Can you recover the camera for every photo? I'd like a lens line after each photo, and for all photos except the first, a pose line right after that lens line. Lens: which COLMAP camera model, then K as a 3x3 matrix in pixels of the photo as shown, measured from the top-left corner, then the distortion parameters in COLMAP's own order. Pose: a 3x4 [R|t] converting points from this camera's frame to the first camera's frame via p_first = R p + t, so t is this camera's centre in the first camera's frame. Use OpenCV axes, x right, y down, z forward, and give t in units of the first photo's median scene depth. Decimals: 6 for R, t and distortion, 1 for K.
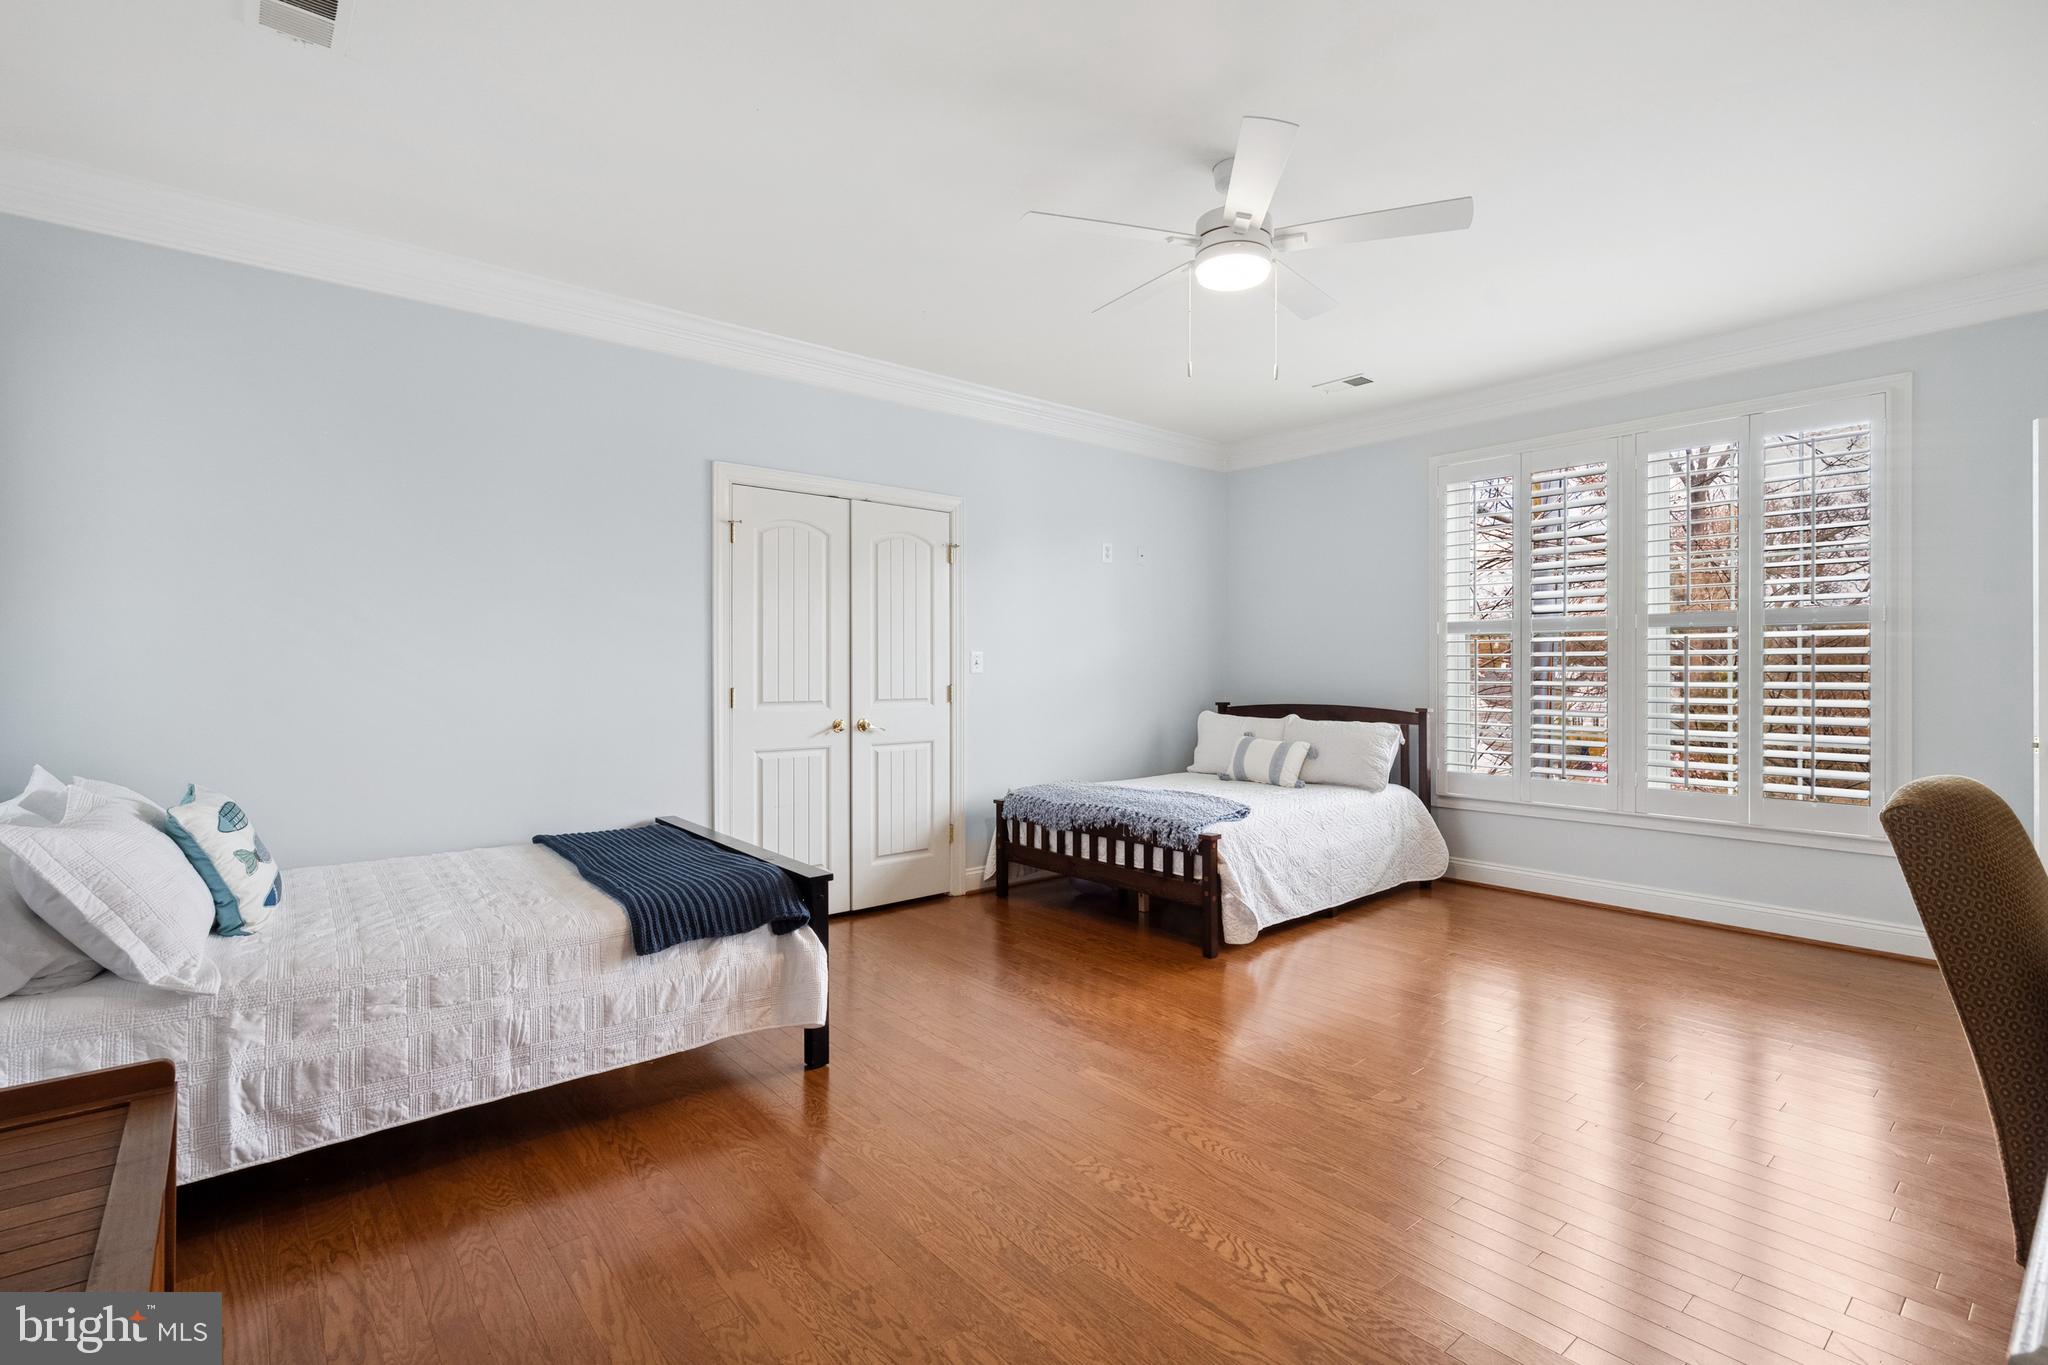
lens RADIAL K [[951.9, 0, 1011.2], [0, 951.9, 668.1], [0, 0, 1]] dist [-0.000811, -0.000183]
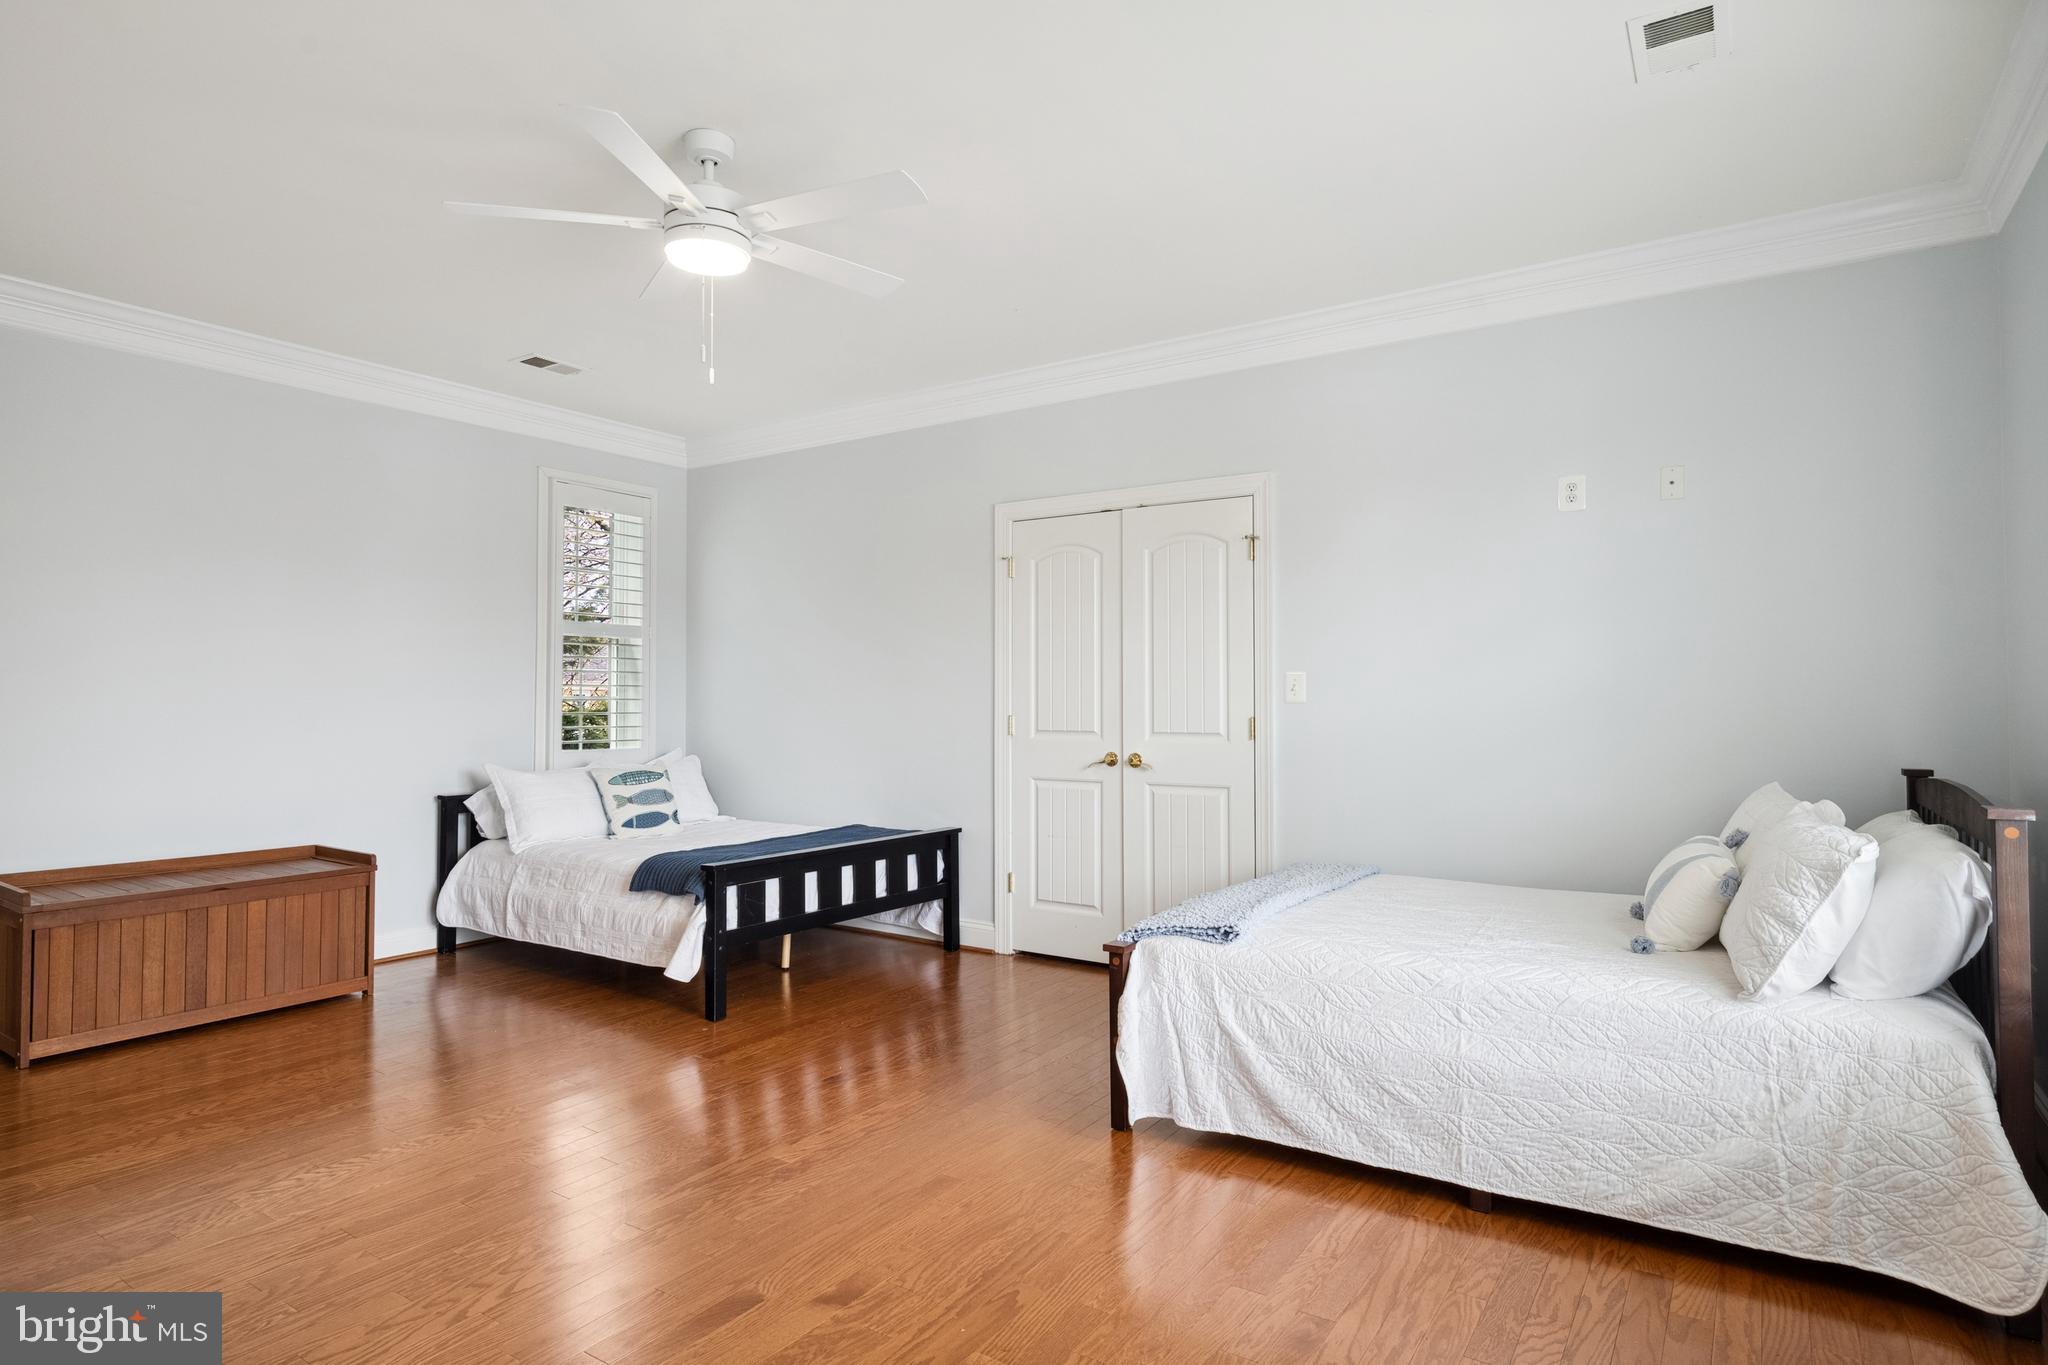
lens RADIAL K [[1114.0, 0, 1031.4], [0, 1114.0, 677.6], [0, 0, 1]] dist [-0.006582, -0.000340]
pose [[0.275724, -0.019773, -0.961033, 0.835891], [0.004040, 0.999803, -0.019412, 0.002538], [0.961228, 0.001470, 0.275750, 0.640520]]
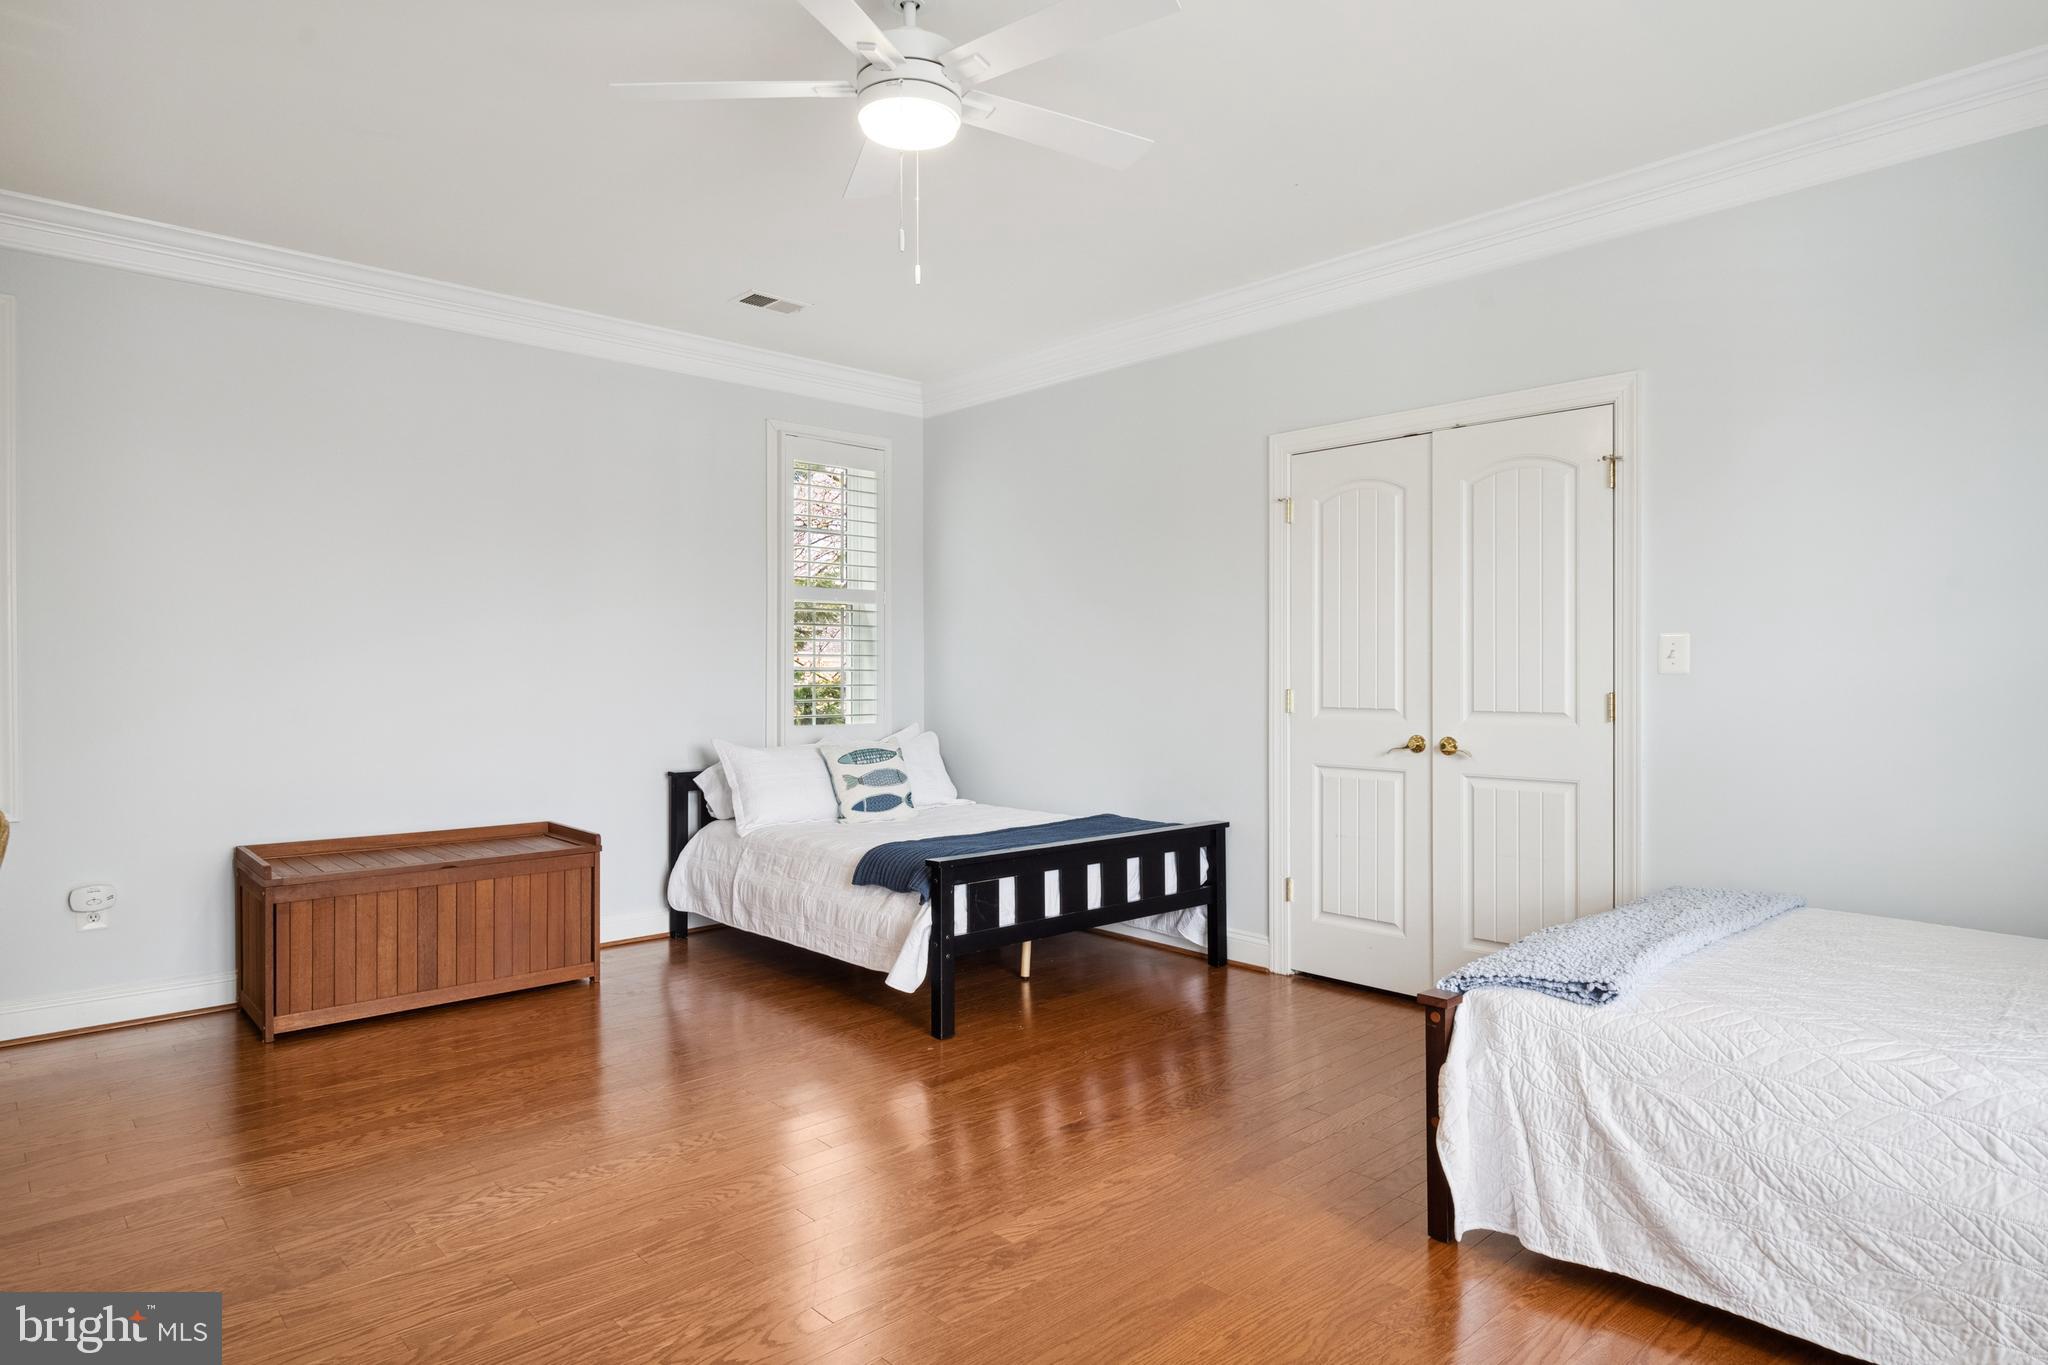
lens RADIAL K [[1179.4, 0, 1026.2], [0, 1179.4, 673.7], [0, 0, 1]] dist [0.000288, 0.000260]
pose [[0.044300, 0.000949, -0.999018, 0.725004], [0.004179, 0.999991, 0.001135, 0.003702], [0.999010, -0.004226, 0.044295, 0.667072]]
